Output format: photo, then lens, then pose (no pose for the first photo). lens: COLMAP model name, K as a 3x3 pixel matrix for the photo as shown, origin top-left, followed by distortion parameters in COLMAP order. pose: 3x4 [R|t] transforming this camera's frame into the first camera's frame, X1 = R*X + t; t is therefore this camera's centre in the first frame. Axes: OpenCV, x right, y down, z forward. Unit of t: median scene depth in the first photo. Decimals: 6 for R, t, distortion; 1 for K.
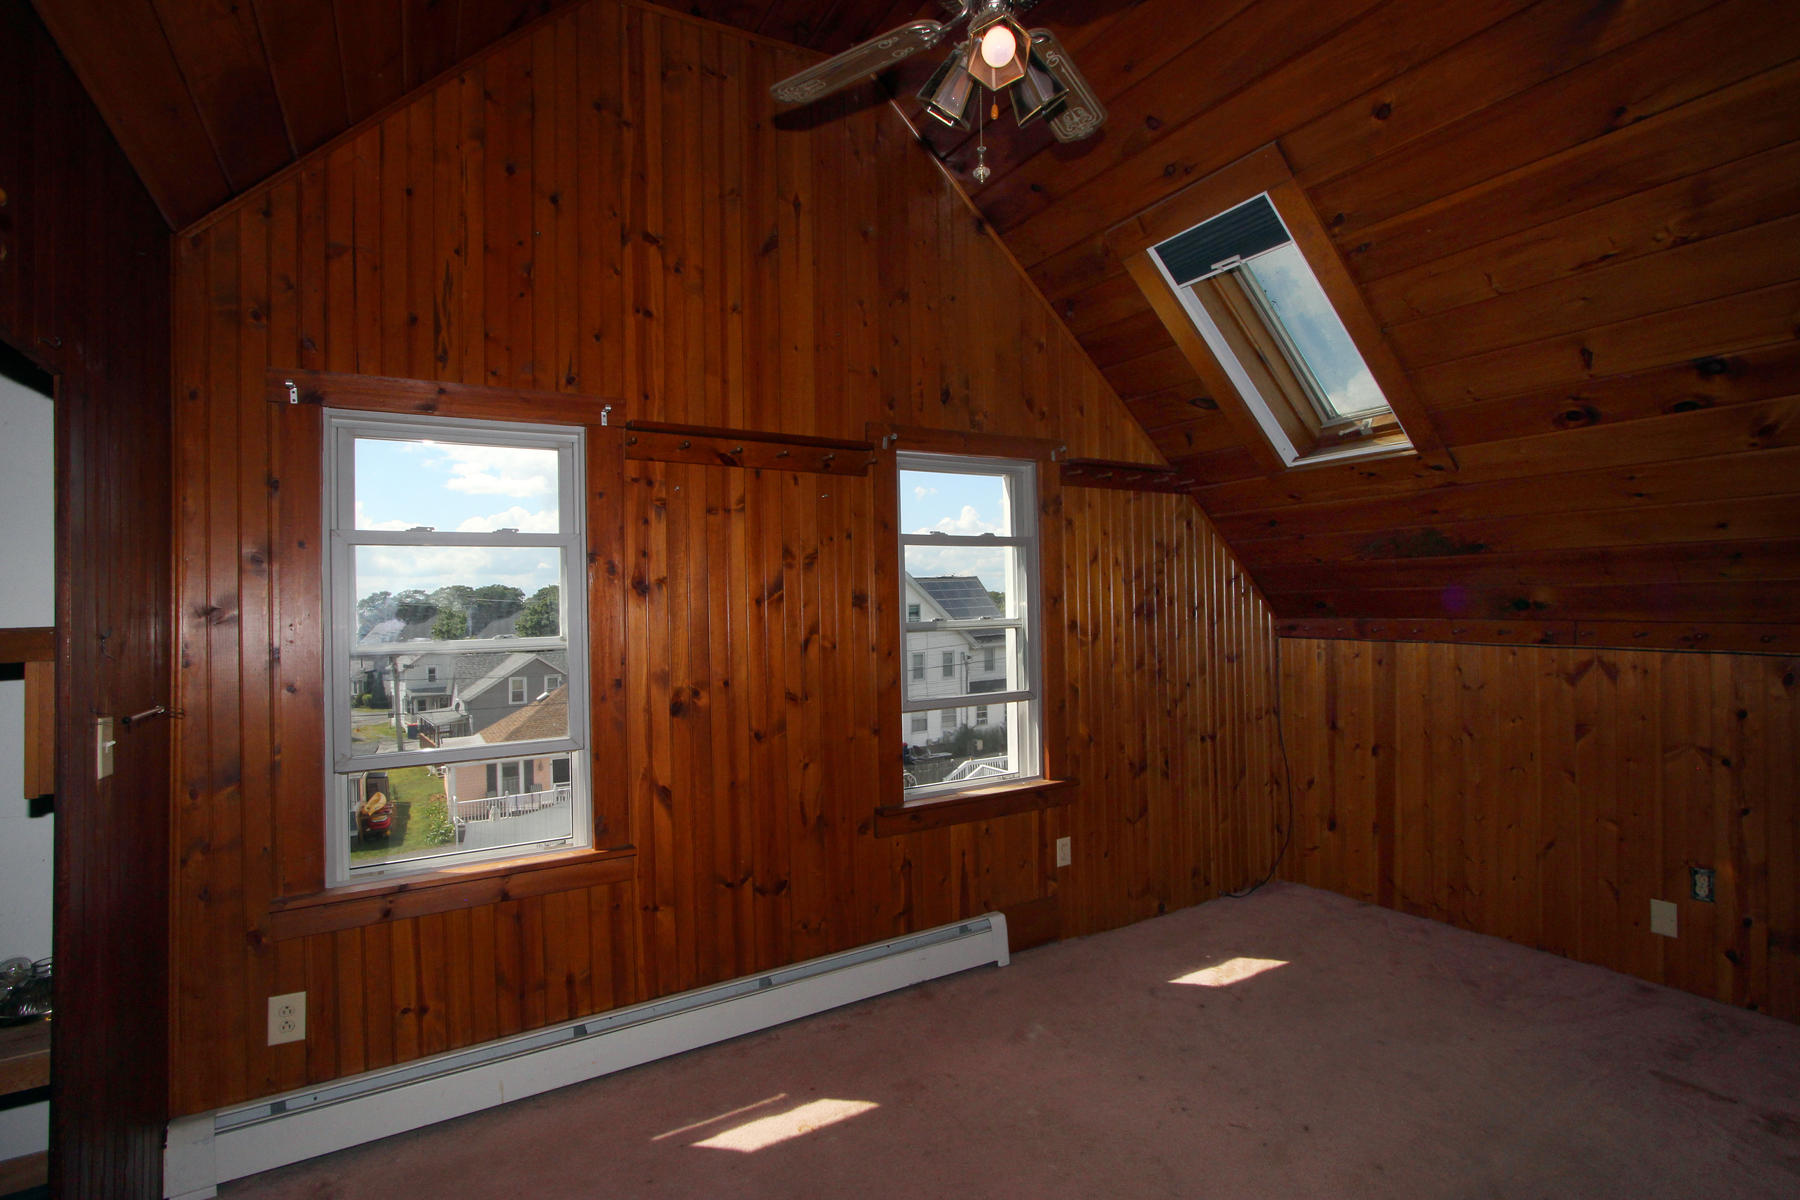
lens RADIAL K [[837.6, 0, 901.5], [0, 837.6, 597.1], [0, 0, 1]] dist [-0.012815, 0.003470]
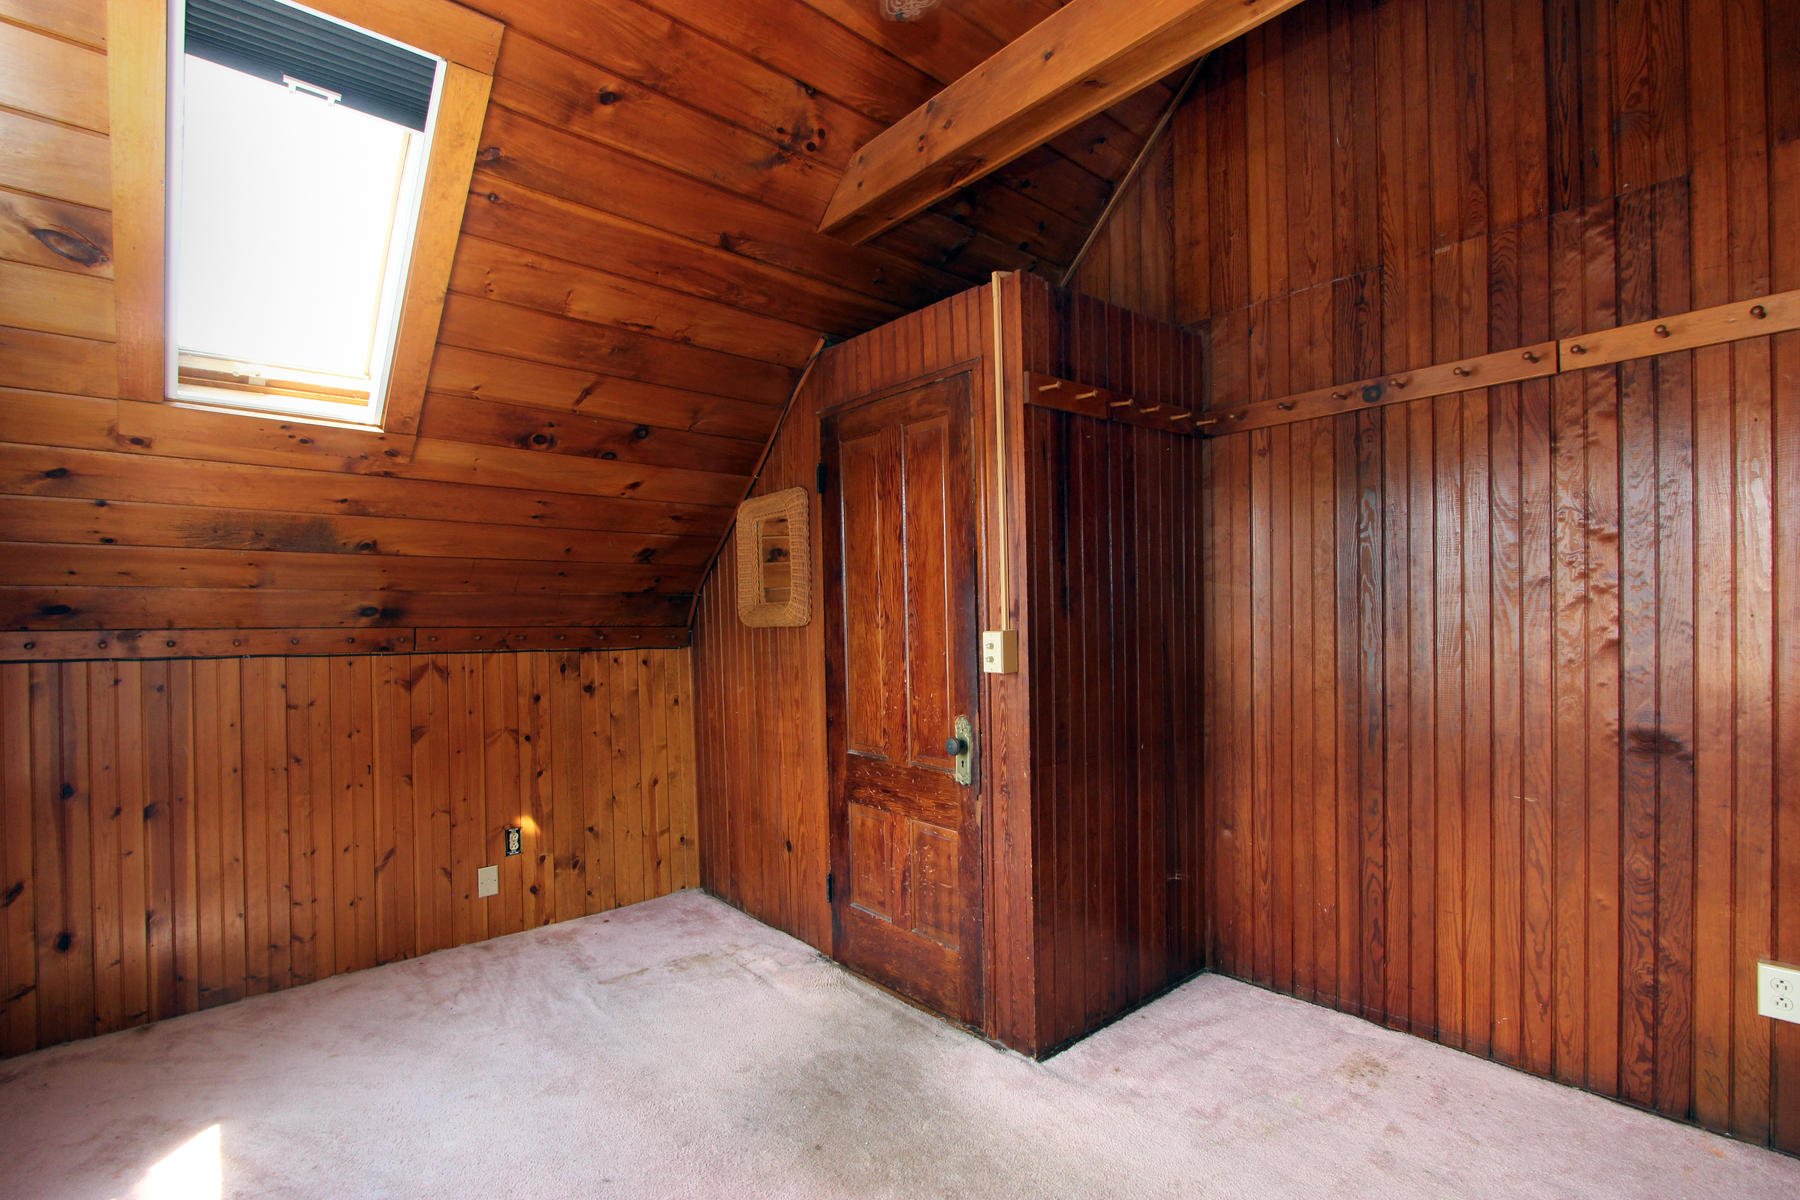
lens RADIAL K [[837.6, 0, 902.8], [0, 837.6, 616.6], [0, 0, 1]] dist [-0.012815, 0.003470]
pose [[-0.182087, 0.011210, 0.983218, -0.348057], [-0.007942, 0.999886, -0.012871, 0.025100], [-0.983250, -0.010153, -0.181977, 0.647571]]
